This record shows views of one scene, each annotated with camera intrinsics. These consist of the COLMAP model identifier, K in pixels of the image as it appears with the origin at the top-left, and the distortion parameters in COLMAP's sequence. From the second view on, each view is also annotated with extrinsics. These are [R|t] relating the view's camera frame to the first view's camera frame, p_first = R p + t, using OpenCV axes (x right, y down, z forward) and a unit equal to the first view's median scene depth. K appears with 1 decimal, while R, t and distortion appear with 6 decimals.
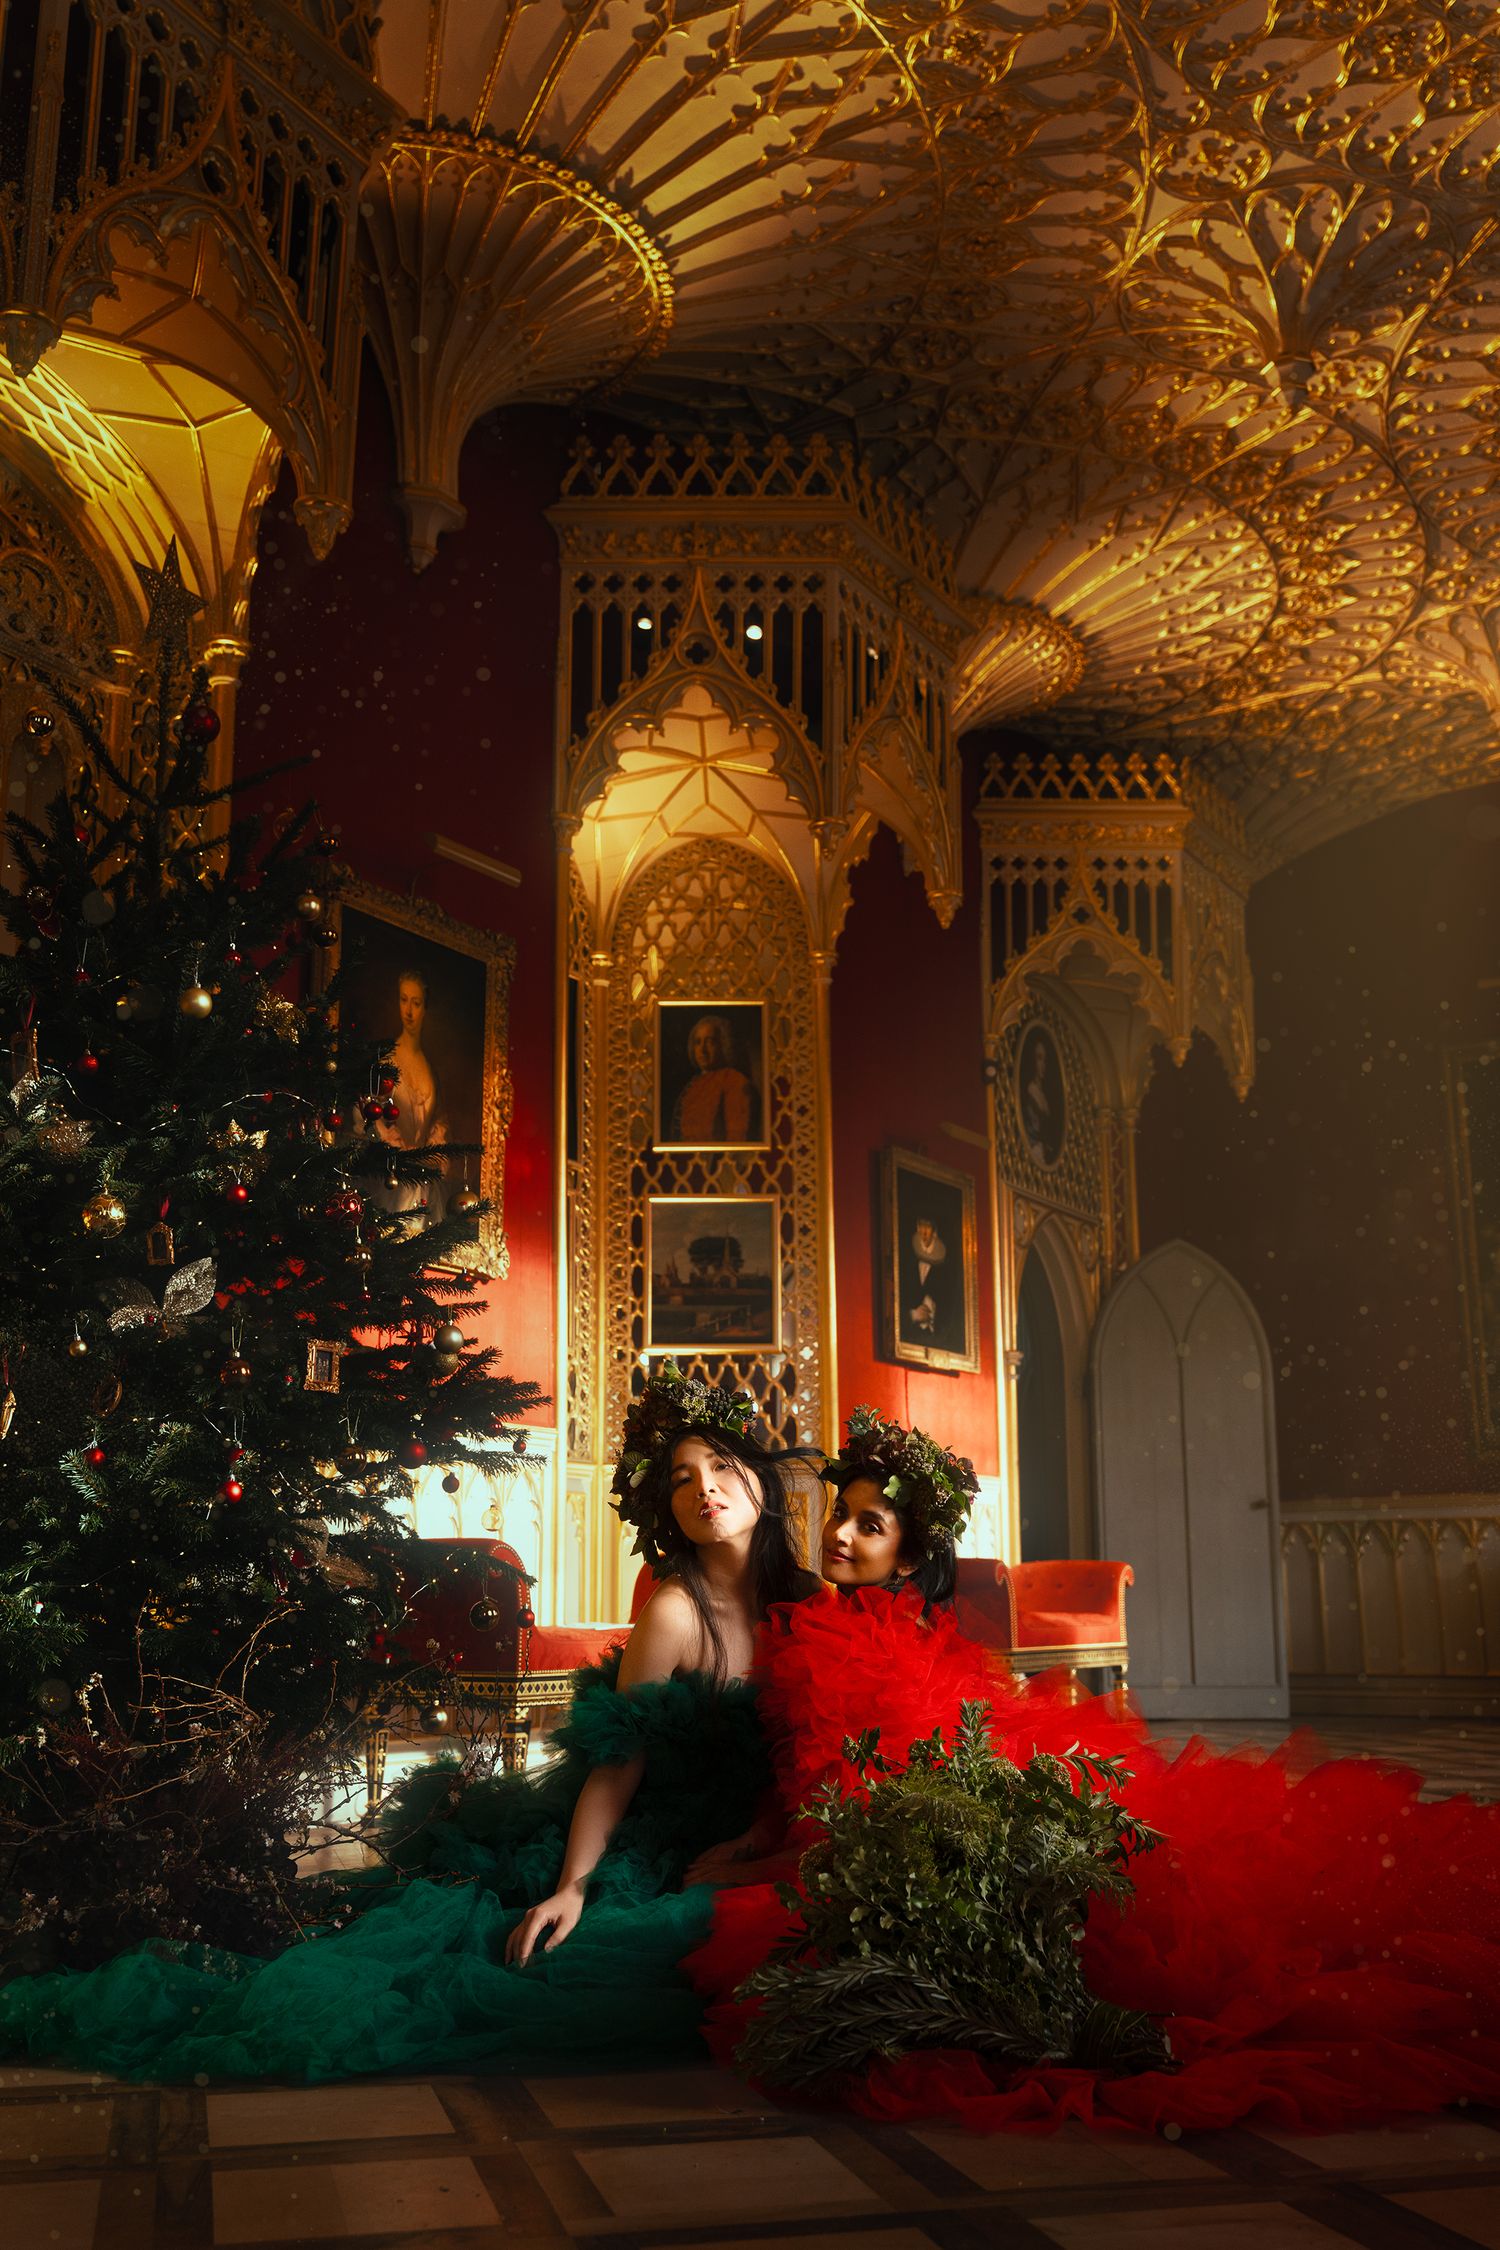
lens RADIAL K [[2242.0, 0, 760.2], [0, 2242.0, 1136.6], [0, 0, 1]] dist [0.009776, 0.000000]
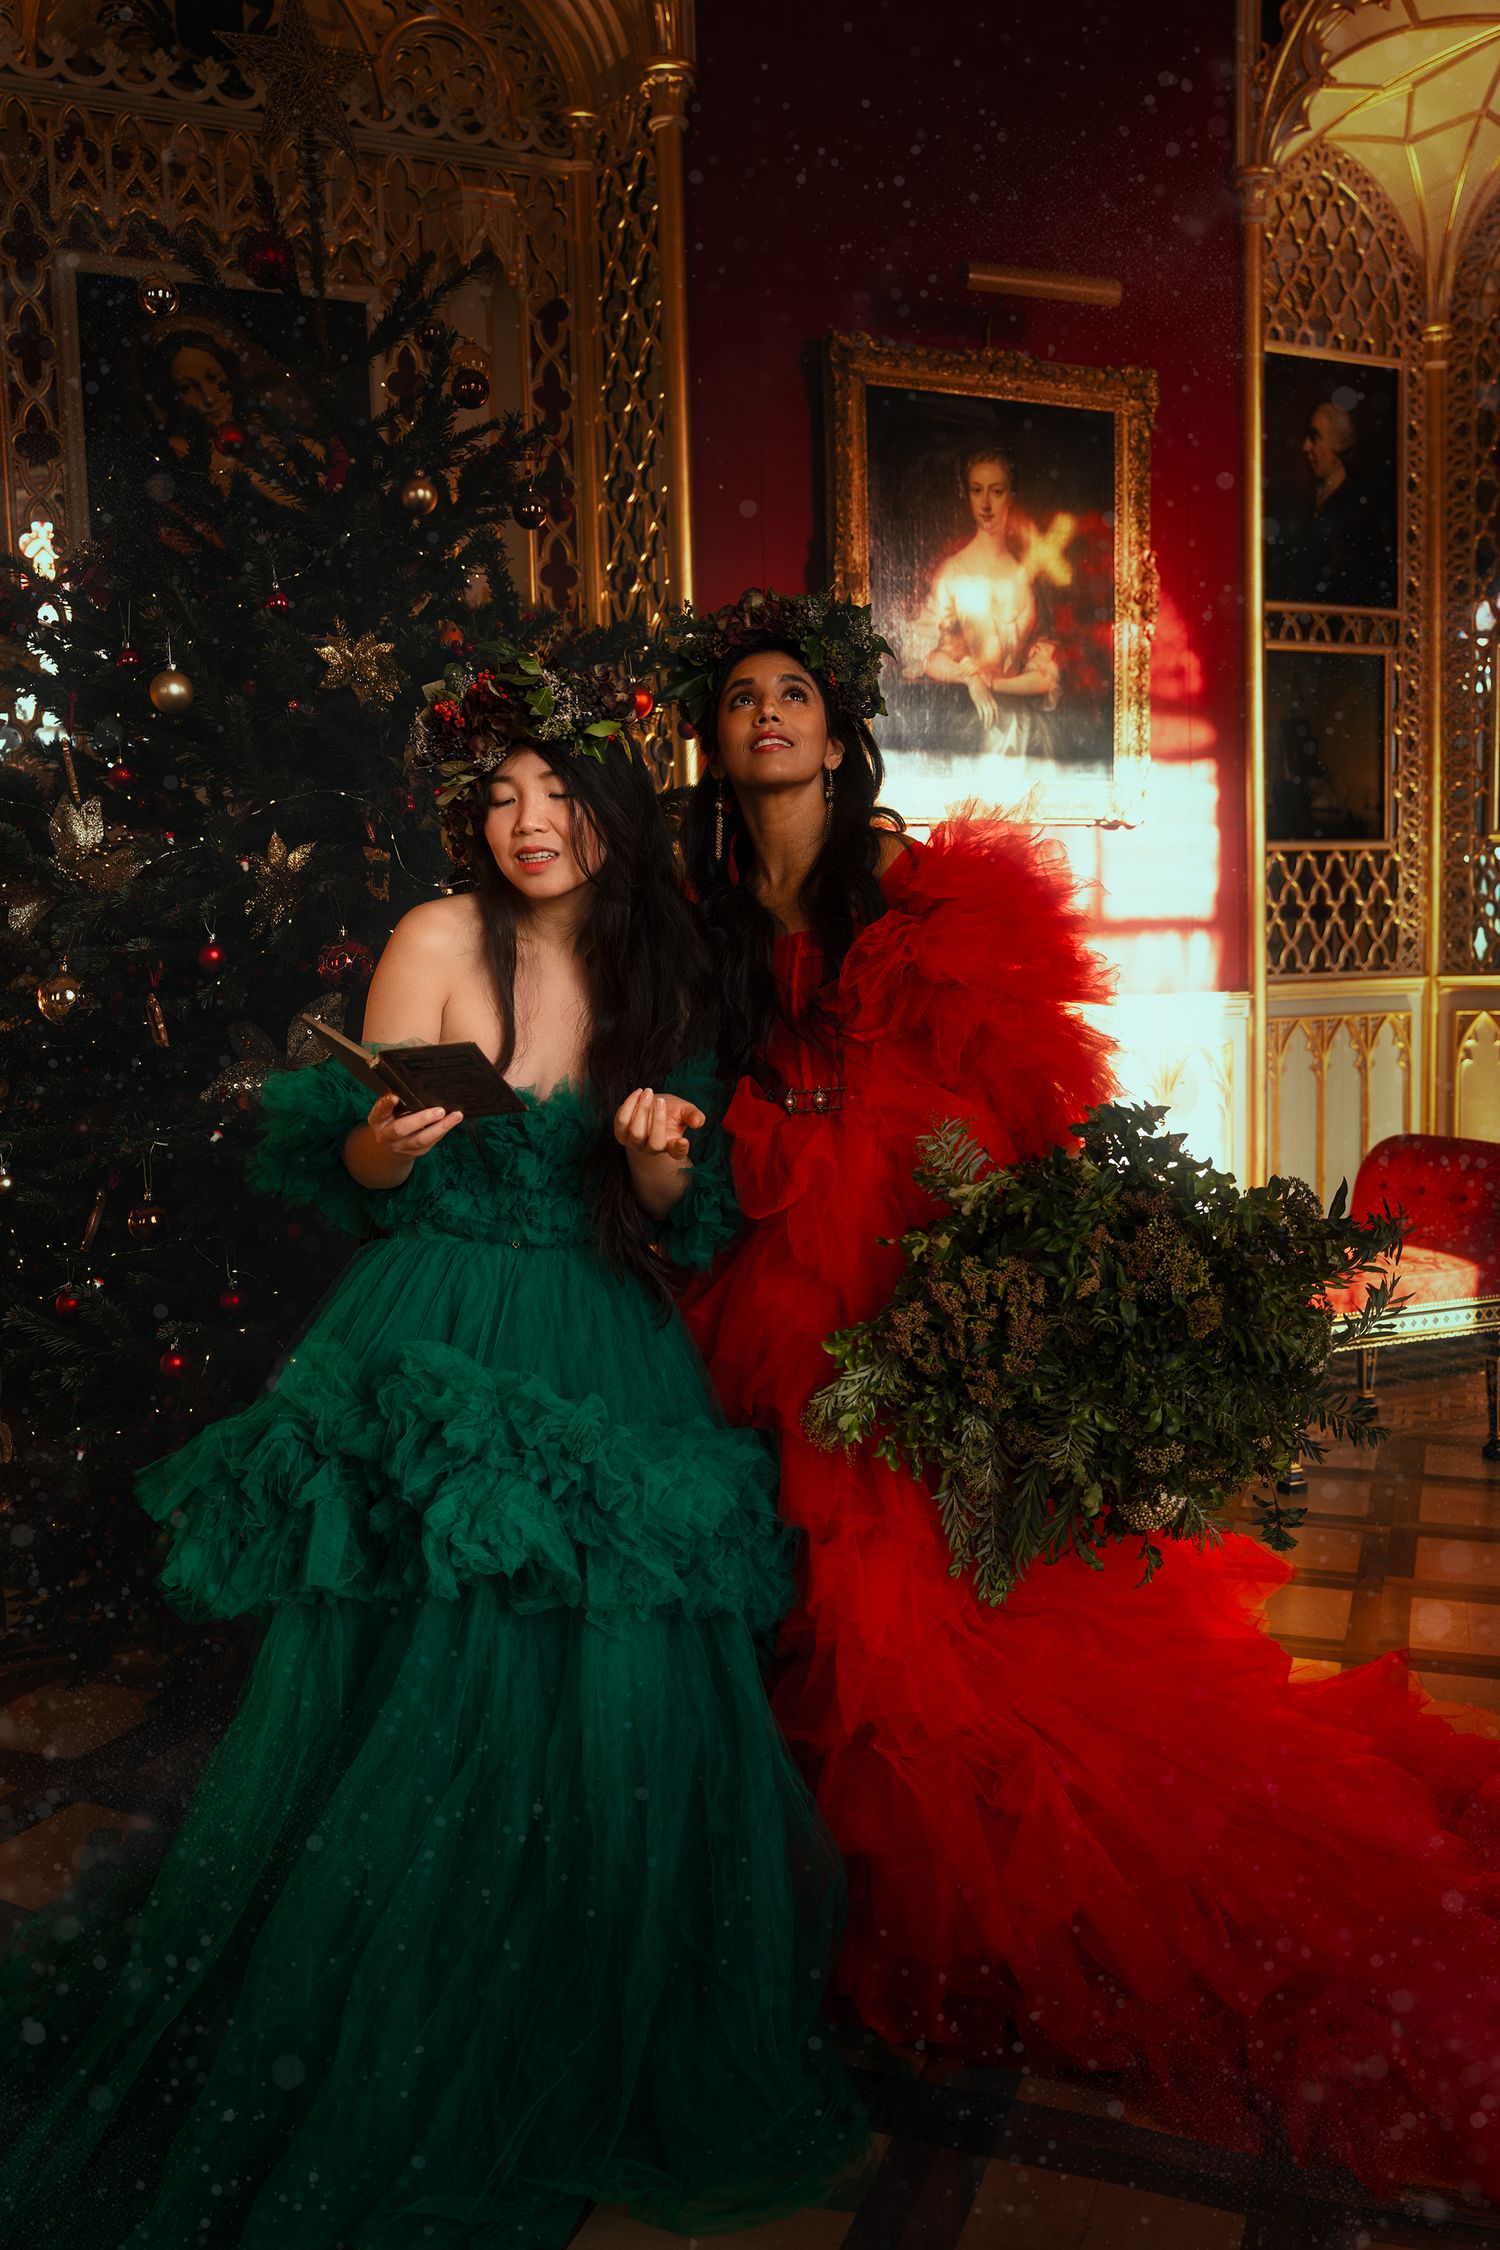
lens RADIAL K [[1863.1, 0, 749.5], [0, 1863.1, 1131.6], [0, 0, 1]] dist [-0.017791, 0.000716]
pose [[0.817468, 0.044055, -0.574286, 0.123839], [0.146841, 0.948182, 0.281758, -0.033909], [0.556941, -0.314657, 0.768640, 0.296620]]
